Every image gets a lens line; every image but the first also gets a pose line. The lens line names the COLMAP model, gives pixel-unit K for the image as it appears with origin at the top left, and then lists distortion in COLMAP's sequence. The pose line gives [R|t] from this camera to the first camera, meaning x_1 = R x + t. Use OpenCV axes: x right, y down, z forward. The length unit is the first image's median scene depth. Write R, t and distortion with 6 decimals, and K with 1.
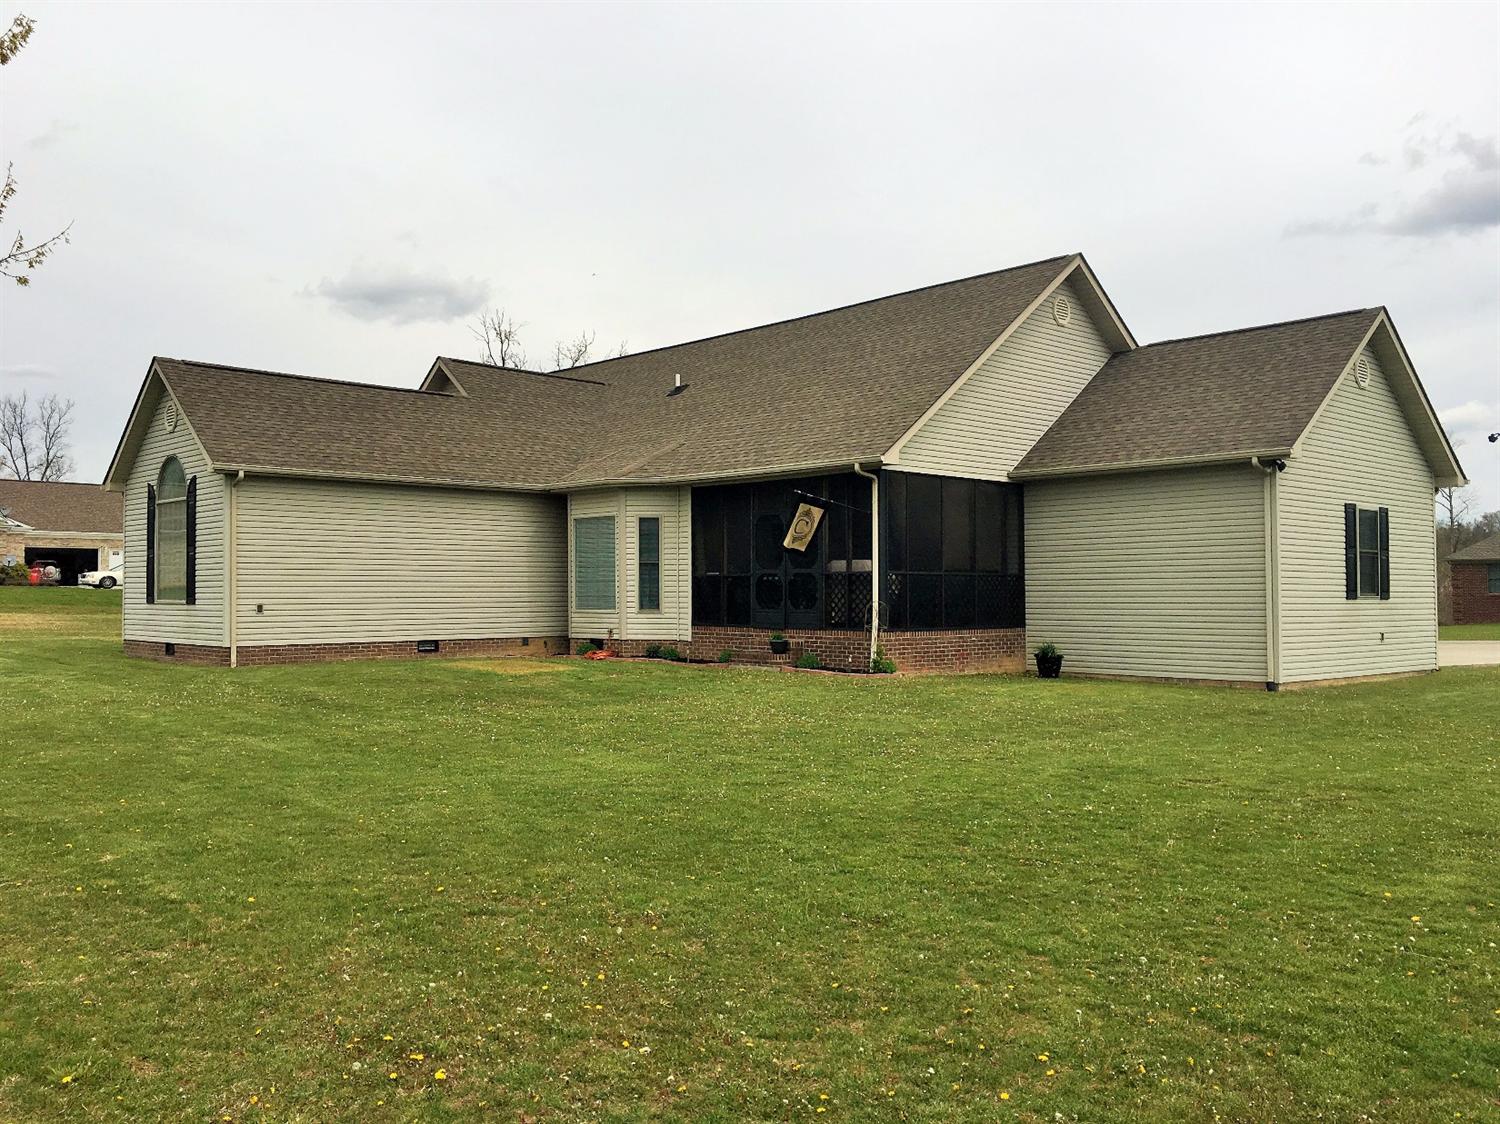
lens RADIAL K [[1269.6, 0, 718.7], [0, 1269.6, 556.6], [0, 0, 1]] dist [0.078498, 0.000112]
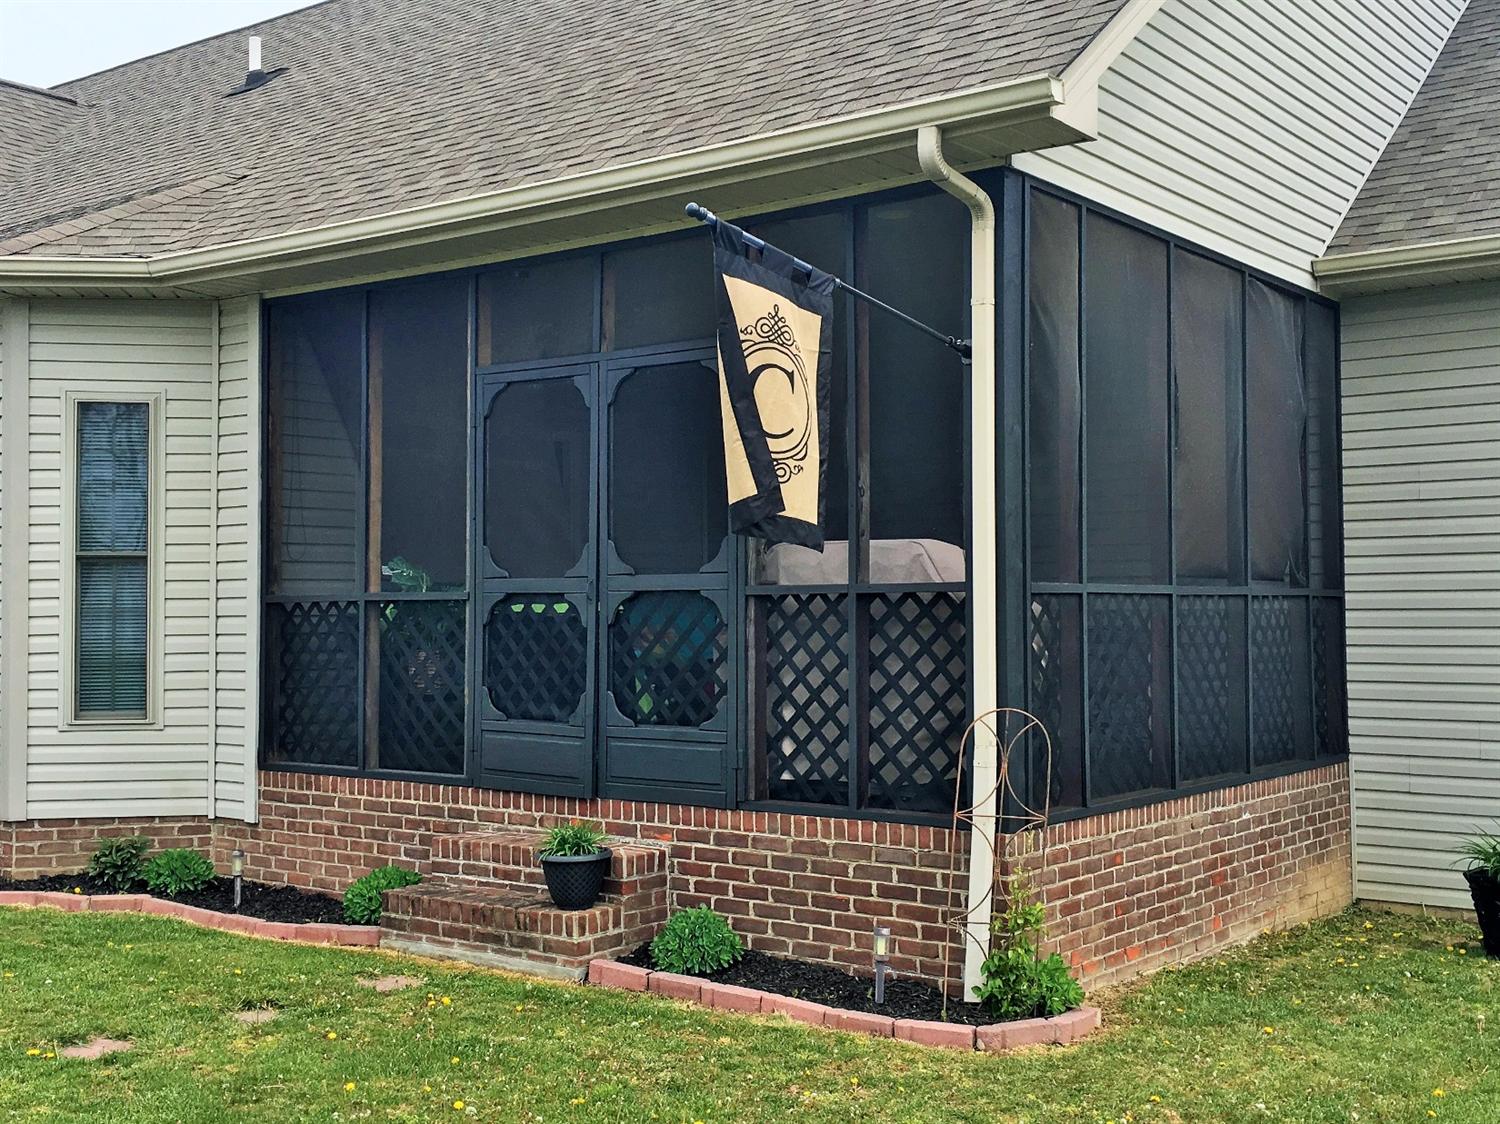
lens RADIAL K [[1708.7, 0, 750.0], [0, 1708.7, 519.1], [0, 0, 1]] dist [0.060454, -0.016124]
pose [[0.980382, 0.005648, 0.197026, 0.011970], [-0.000861, 0.999703, -0.024374, 0.006271], [-0.197105, 0.023726, 0.980095, 0.598051]]
